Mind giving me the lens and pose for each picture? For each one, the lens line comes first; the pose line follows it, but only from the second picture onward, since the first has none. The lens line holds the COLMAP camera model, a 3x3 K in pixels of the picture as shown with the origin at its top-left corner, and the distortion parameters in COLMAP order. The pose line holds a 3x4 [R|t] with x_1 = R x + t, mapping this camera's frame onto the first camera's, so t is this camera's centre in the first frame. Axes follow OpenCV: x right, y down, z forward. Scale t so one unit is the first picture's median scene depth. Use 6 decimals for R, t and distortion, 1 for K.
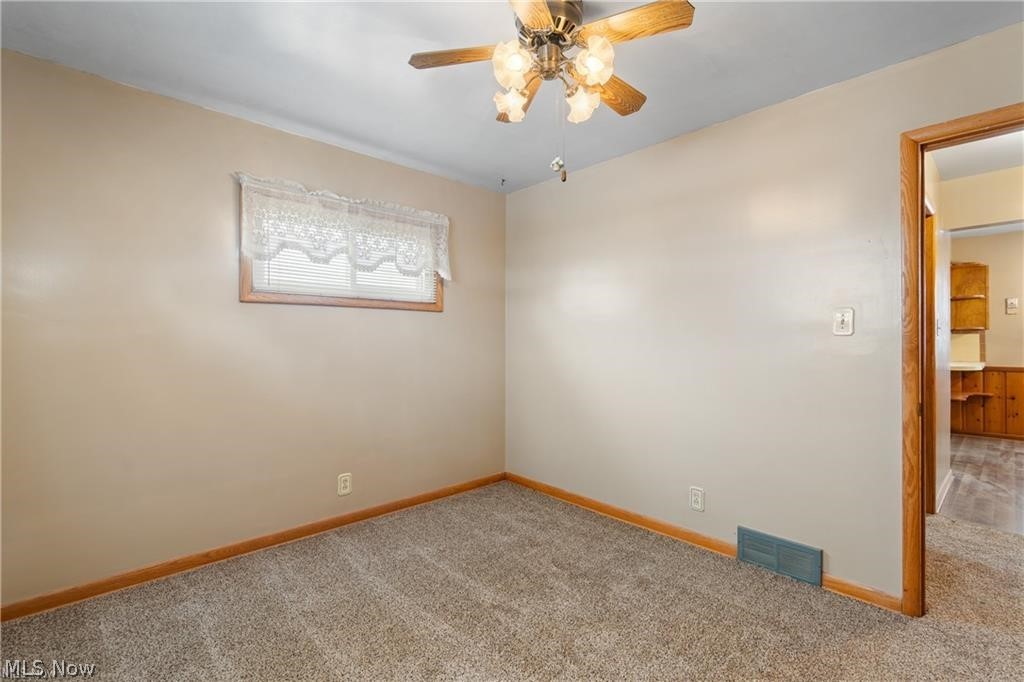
lens RADIAL K [[467.5, 0, 512.0], [0, 467.5, 341.0], [0, 0, 1]] dist [0.001335, 0.000075]
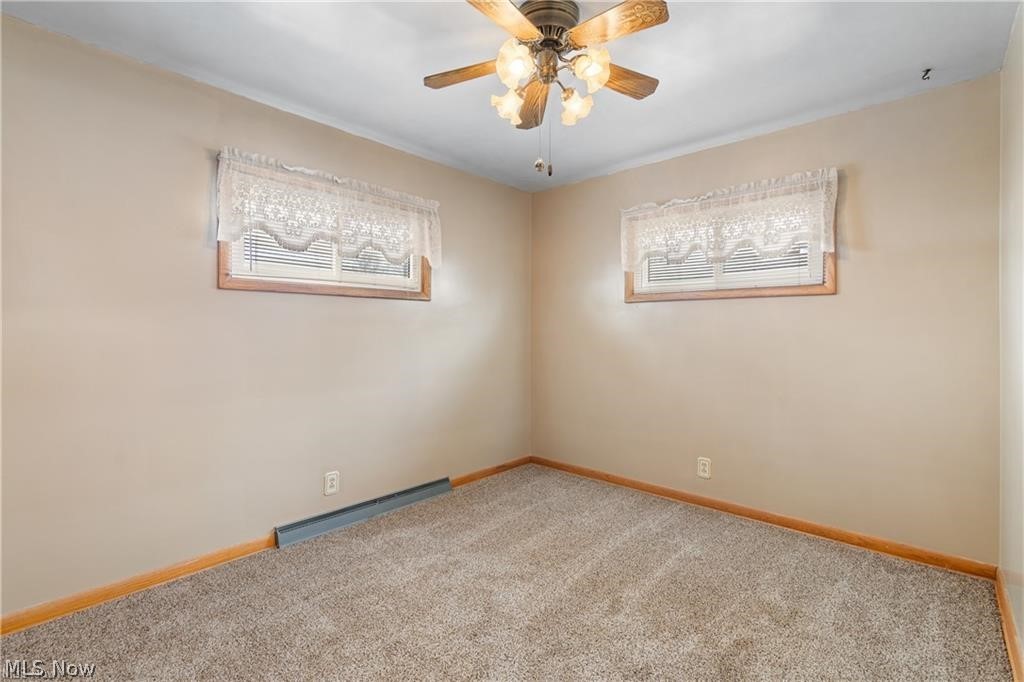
lens RADIAL K [[458.2, 0, 511.8], [0, 458.2, 331.7], [0, 0, 1]] dist [-0.001659, -0.000344]
pose [[0.069285, 0.004573, -0.997586, 0.699258], [-0.004417, 0.999981, 0.004277, -0.003315], [0.997587, 0.004110, 0.069304, 0.540576]]
